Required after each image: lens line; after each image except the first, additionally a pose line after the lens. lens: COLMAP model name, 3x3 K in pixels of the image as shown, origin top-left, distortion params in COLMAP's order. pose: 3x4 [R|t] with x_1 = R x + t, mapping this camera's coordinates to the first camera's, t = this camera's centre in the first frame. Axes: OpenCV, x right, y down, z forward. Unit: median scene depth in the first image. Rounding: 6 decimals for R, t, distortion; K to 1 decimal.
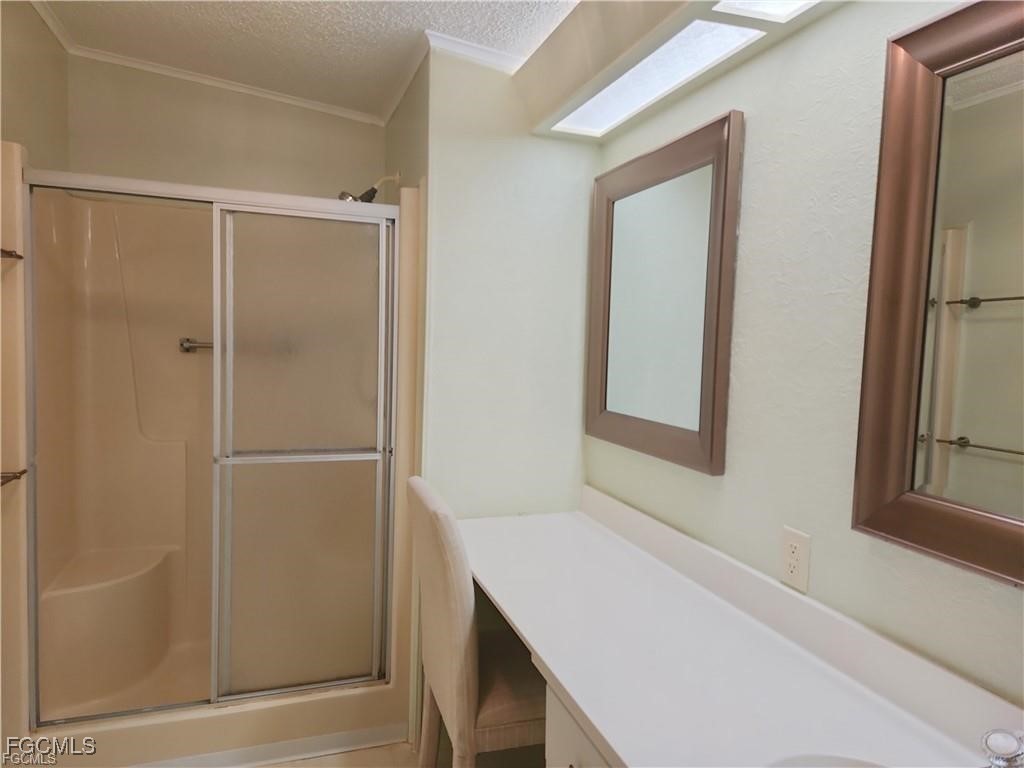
lens RADIAL K [[686.6, 0, 511.6], [0, 686.6, 382.9], [0, 0, 1]] dist [0.070253, -0.058801]
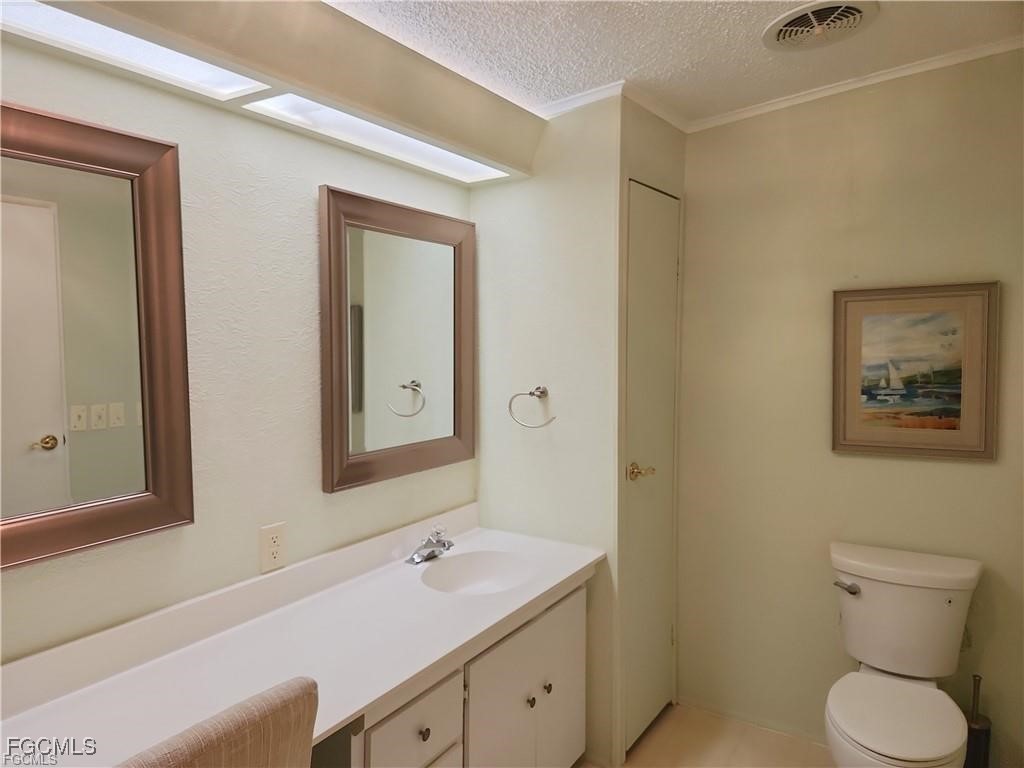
lens RADIAL K [[686.6, 0, 511.8], [0, 686.6, 382.2], [0, 0, 1]] dist [0.070253, -0.058801]
pose [[-0.617528, -0.099505, 0.780229, -0.823224], [0.021840, 0.989414, 0.143469, -0.218379], [-0.786246, 0.105636, -0.608817, 1.397787]]
